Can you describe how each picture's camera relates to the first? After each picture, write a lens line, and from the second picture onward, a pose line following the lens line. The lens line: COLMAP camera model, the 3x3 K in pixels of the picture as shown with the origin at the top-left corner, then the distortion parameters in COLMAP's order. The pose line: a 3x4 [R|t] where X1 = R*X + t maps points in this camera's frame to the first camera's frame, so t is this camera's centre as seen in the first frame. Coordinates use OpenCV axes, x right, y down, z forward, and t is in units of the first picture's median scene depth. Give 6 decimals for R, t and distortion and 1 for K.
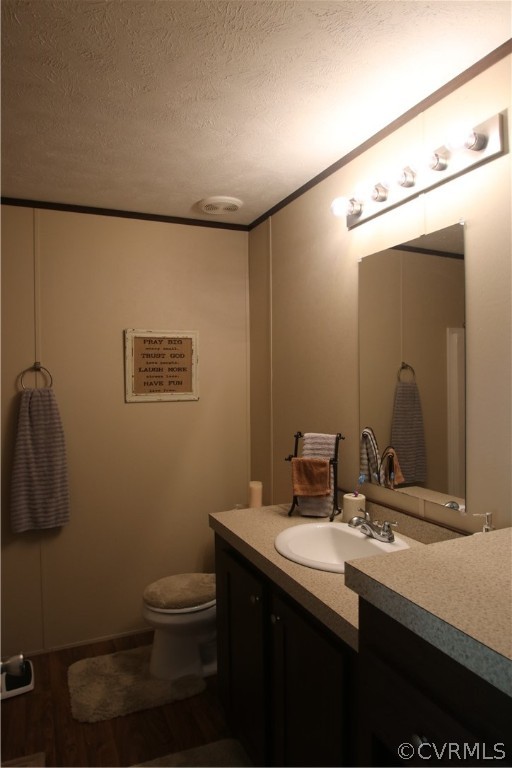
lens RADIAL K [[503.7, 0, 257.5], [0, 503.7, 380.6], [0, 0, 1]] dist [-0.005854, -0.001121]
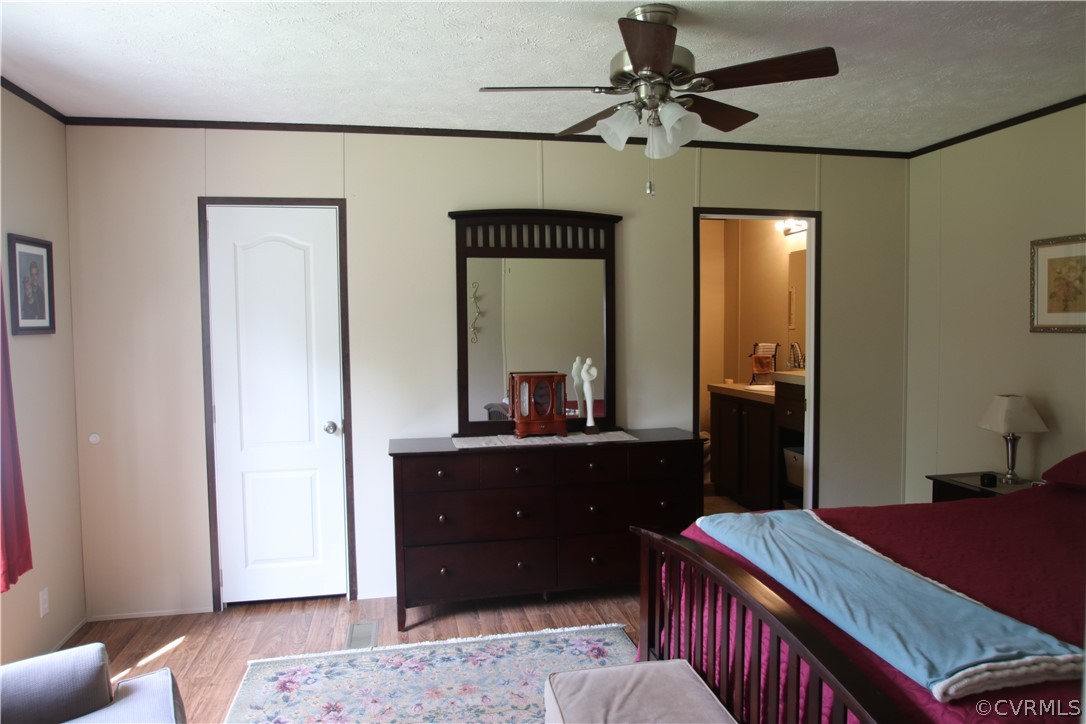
lens RADIAL K [[712.3, 0, 545.6], [0, 712.3, 362.0], [0, 0, 1]] dist [-0.005854, -0.001121]
pose [[0.977381, 0.009057, -0.211292, -0.134056], [0.001378, 0.998789, 0.049187, 0.042402], [0.211481, -0.048366, 0.976185, -1.905166]]
